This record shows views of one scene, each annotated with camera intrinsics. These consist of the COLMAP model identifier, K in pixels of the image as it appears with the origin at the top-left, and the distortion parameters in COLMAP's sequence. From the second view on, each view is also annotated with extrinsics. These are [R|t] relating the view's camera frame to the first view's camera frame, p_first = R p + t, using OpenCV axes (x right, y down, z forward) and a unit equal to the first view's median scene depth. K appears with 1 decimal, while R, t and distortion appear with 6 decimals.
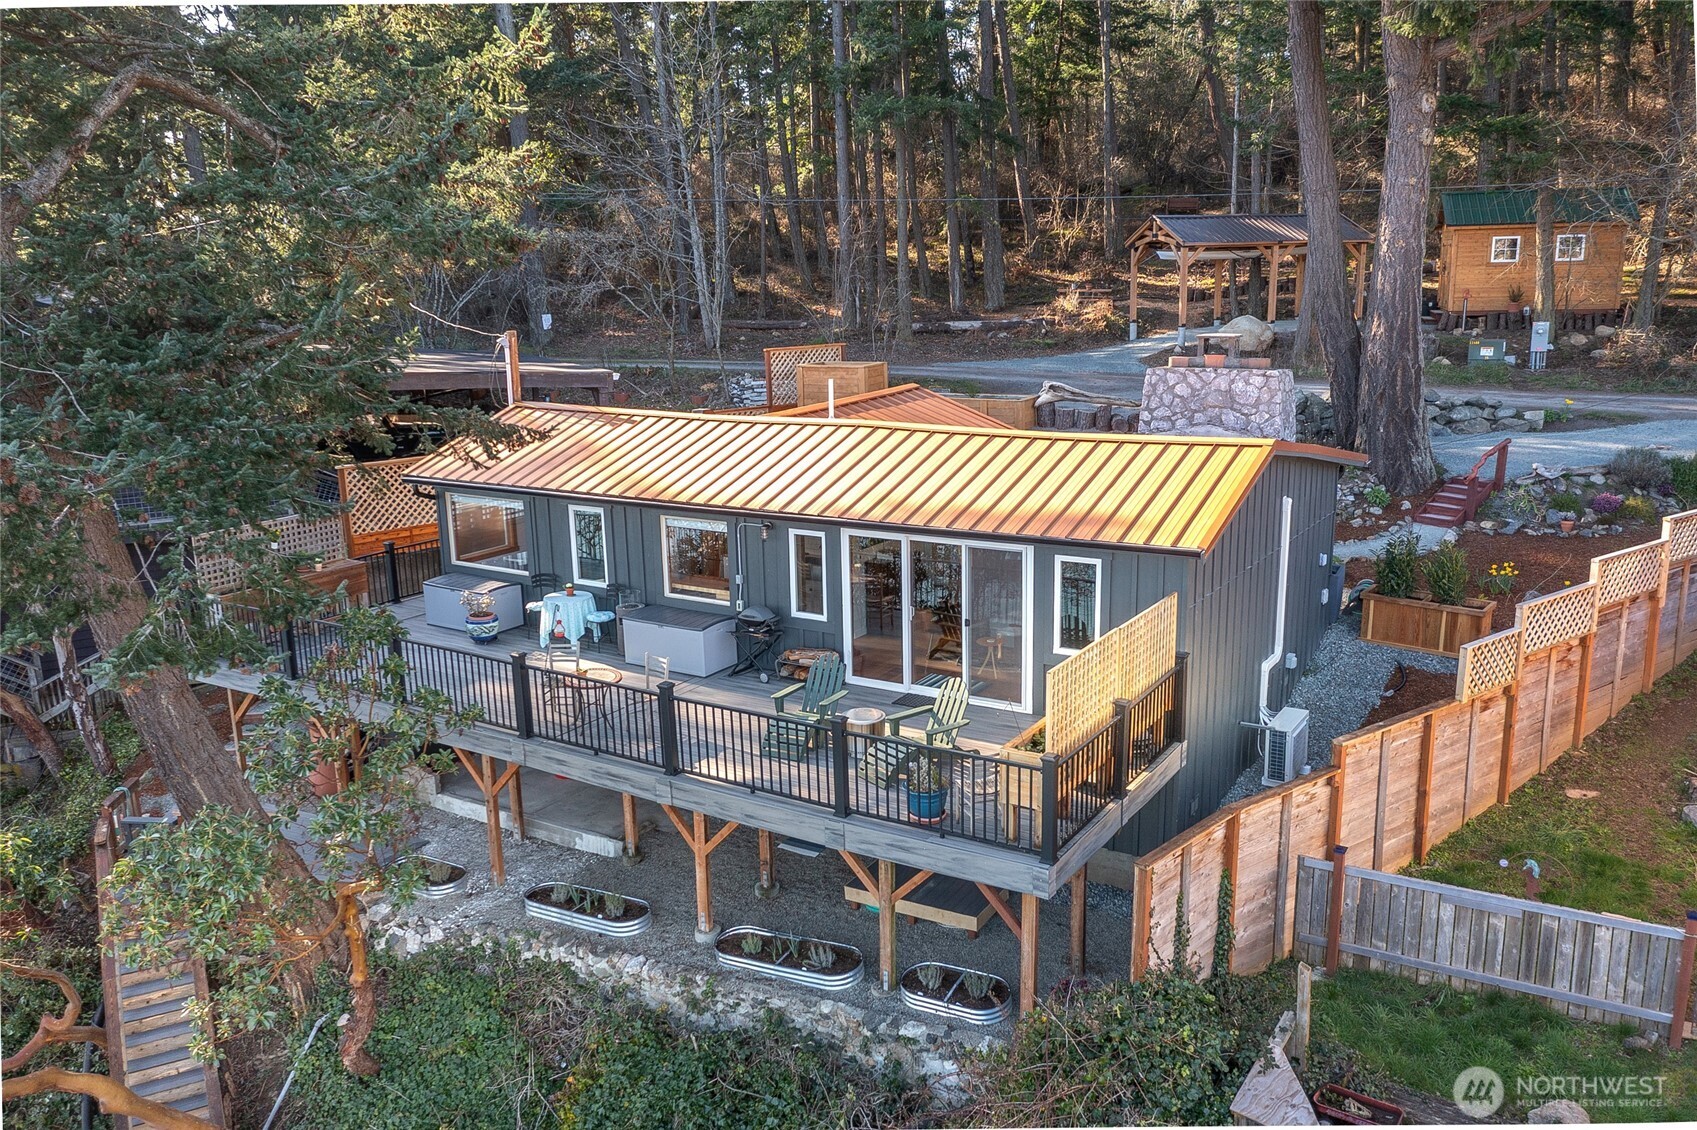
lens RADIAL K [[1325.8, 0, 848.5], [0, 1325.8, 565.0], [0, 0, 1]] dist [0.005559, 0.009298]
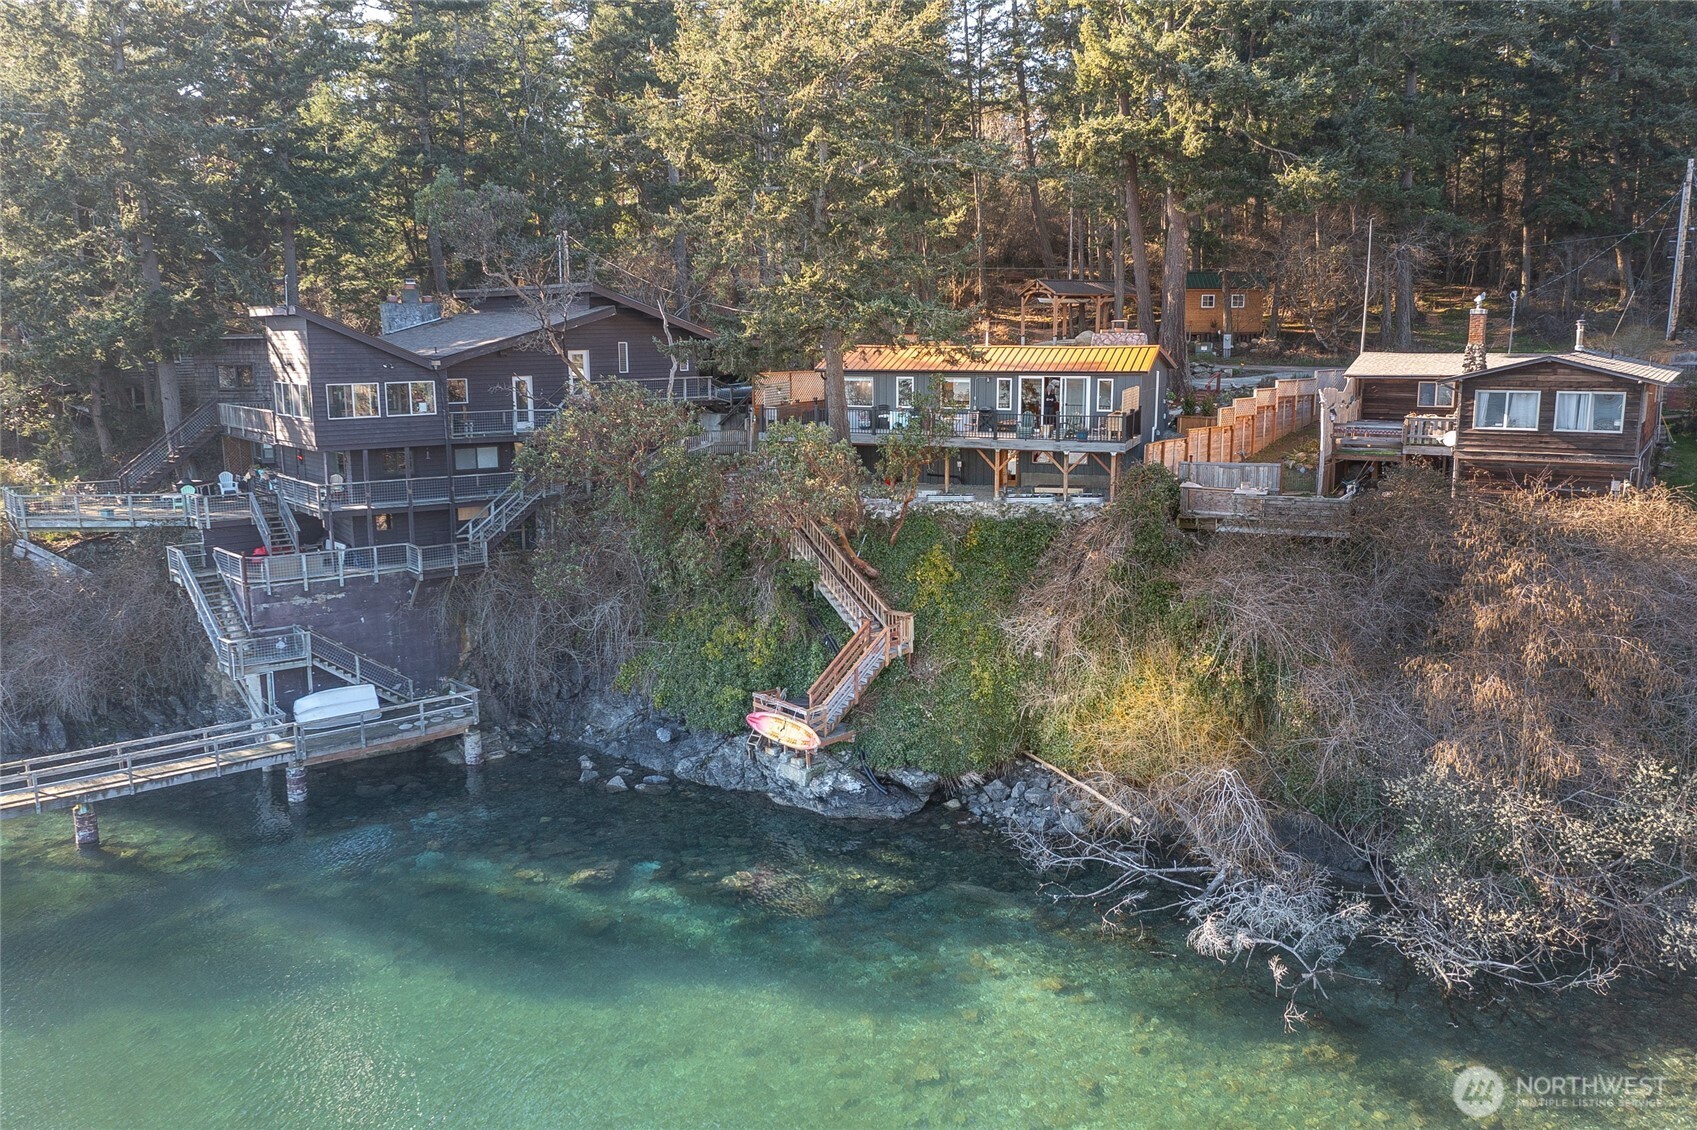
lens RADIAL K [[1346.1, 0, 848.5], [0, 1346.1, 565.0], [0, 0, 1]] dist [0.003362, 0.002446]
pose [[0.976358, -0.017610, 0.215442, -0.497300], [0.029834, 0.998116, -0.053617, 0.261866], [-0.214092, 0.058777, 0.975043, -0.869794]]
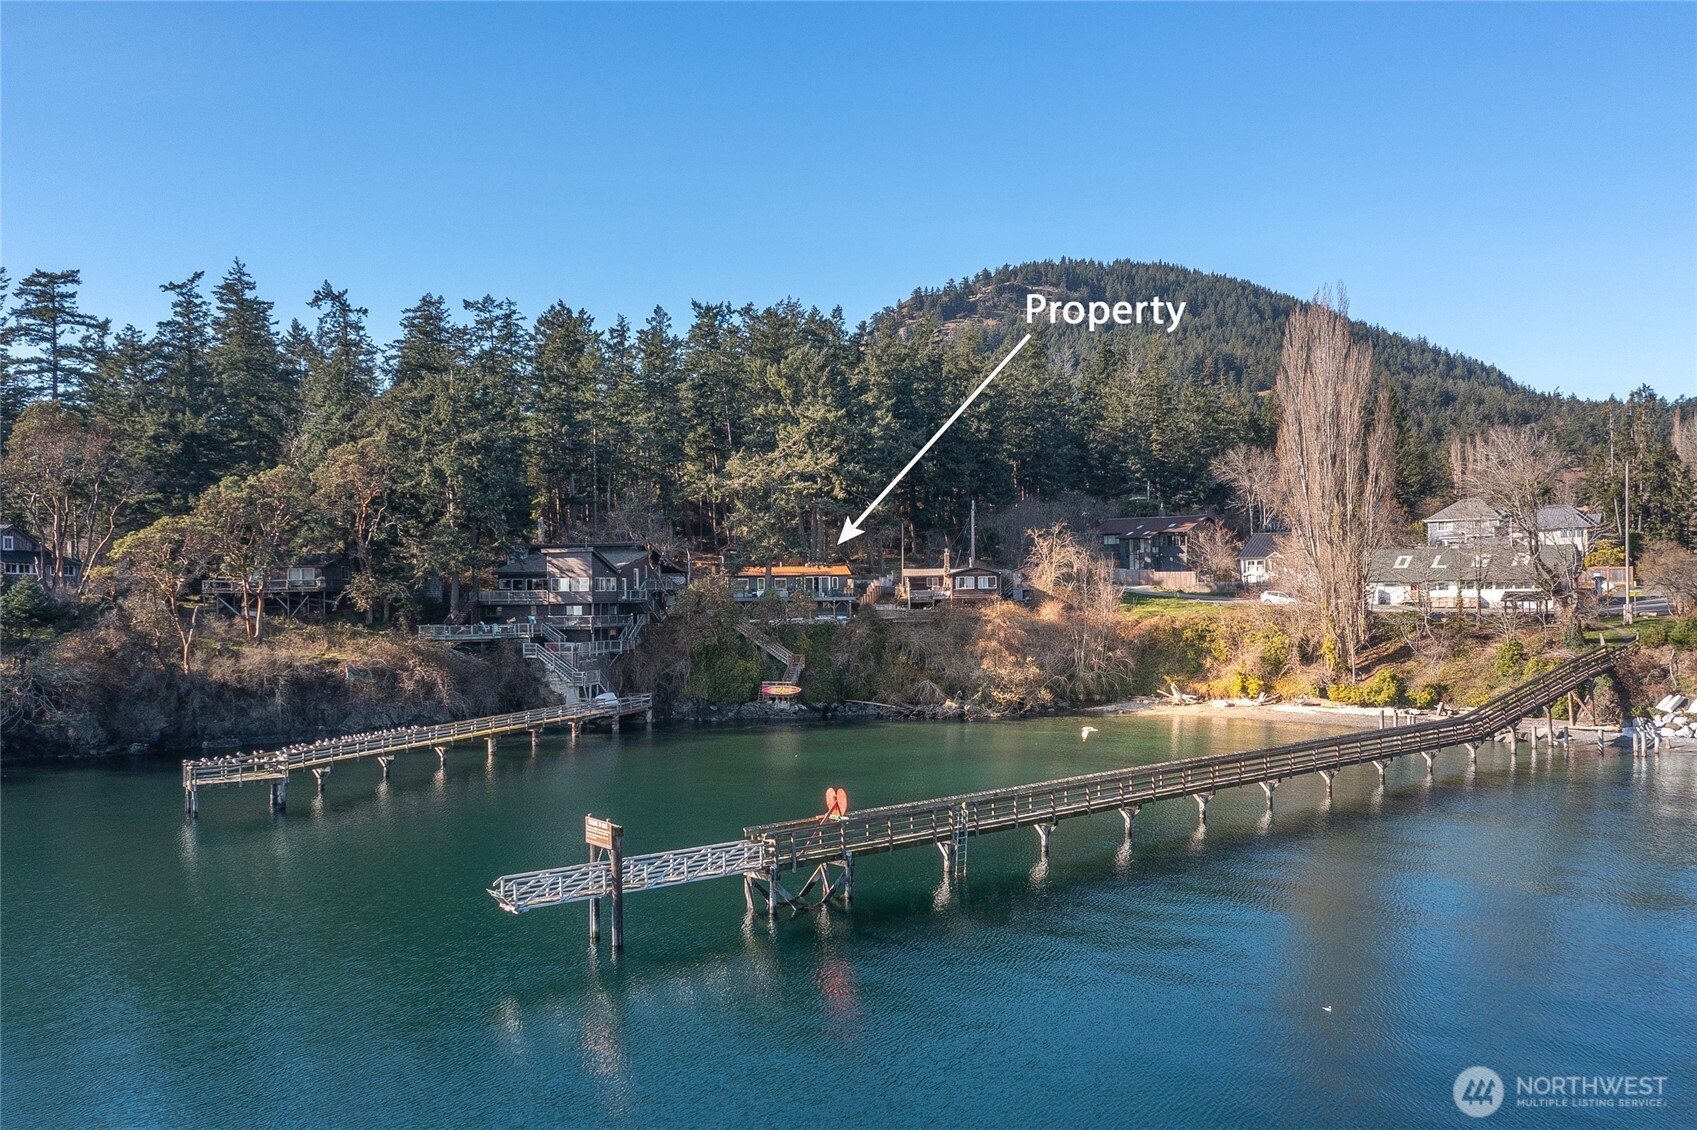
lens RADIAL K [[1339.5, 0, 848.5], [0, 1339.5, 565.0], [0, 0, 1]] dist [-0.037058, 0.066396]
pose [[0.712322, 0.026629, 0.701348, -2.696789], [0.154513, 0.968814, -0.193715, 0.742582], [-0.684634, 0.246354, 0.685993, -2.330691]]
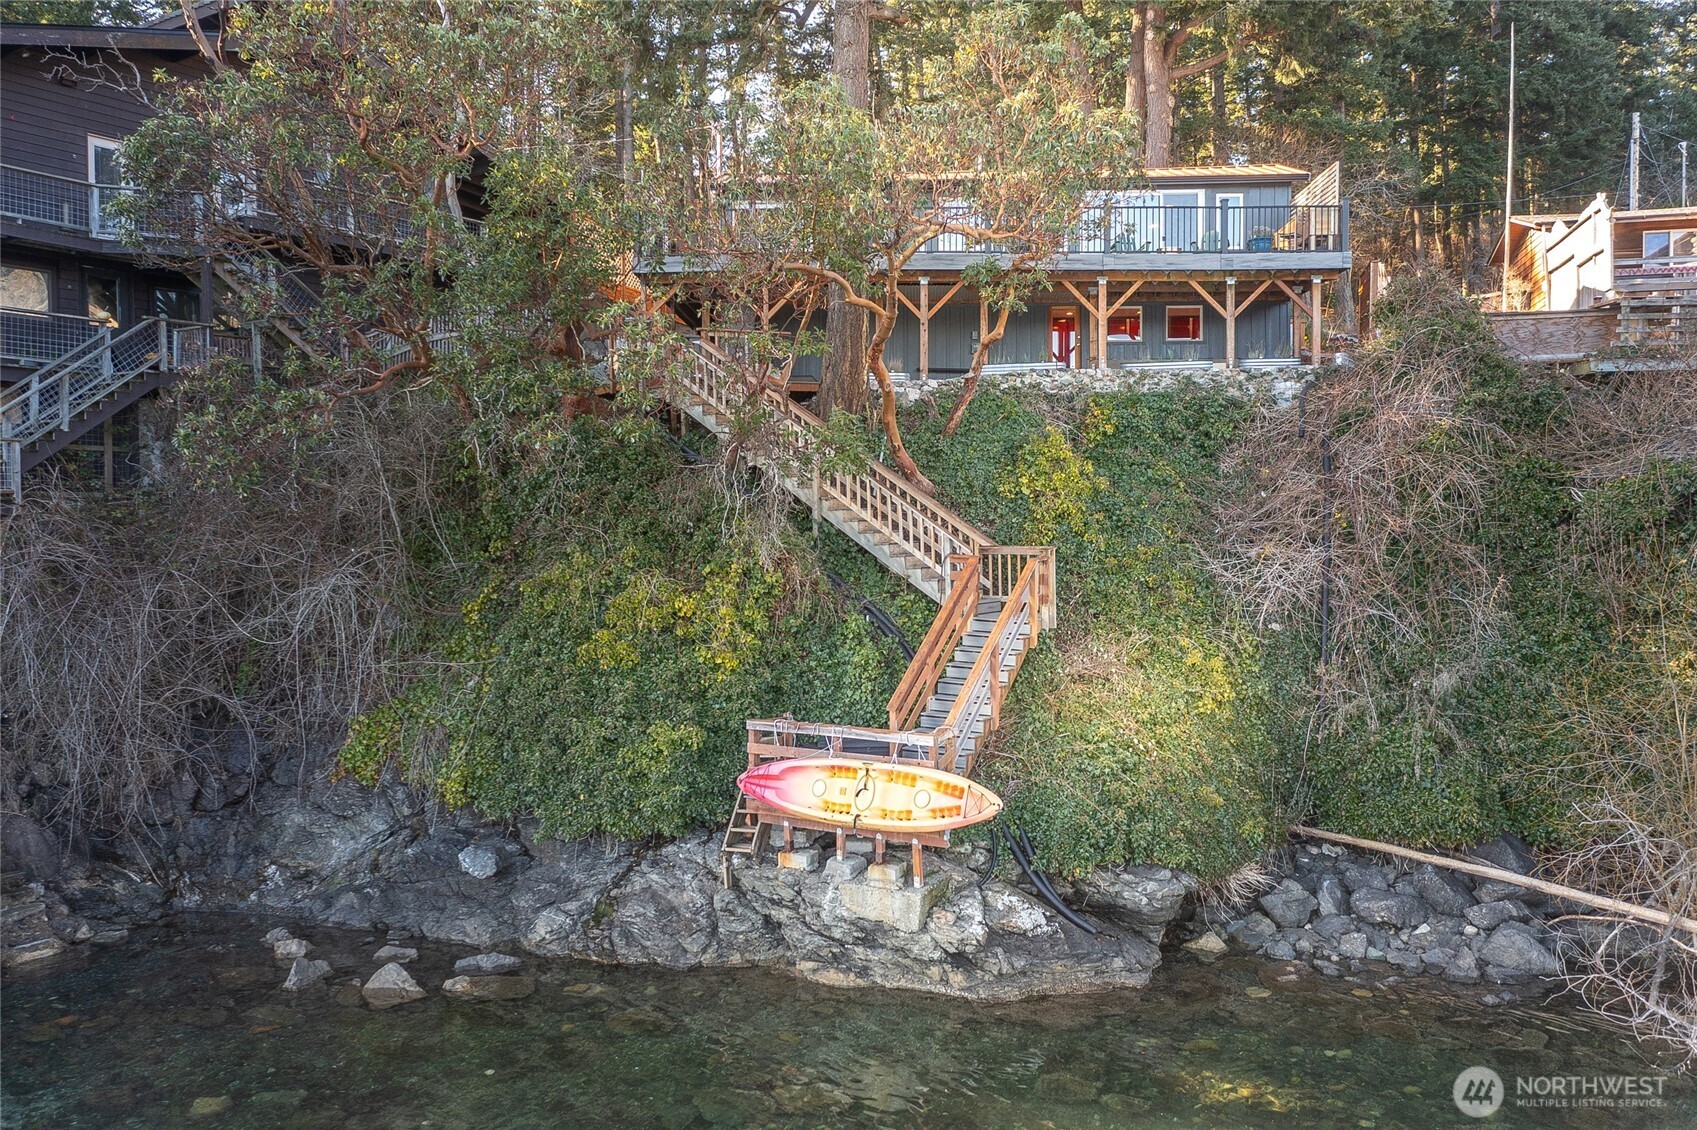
lens RADIAL K [[1325.8, 0, 848.5], [0, 1325.8, 565.0], [0, 0, 1]] dist [0.005559, 0.009298]
pose [[0.860540, 0.005745, 0.509350, -0.547329], [0.101078, 0.978126, -0.181802, 0.350226], [-0.499253, 0.207932, 0.841137, -0.082960]]
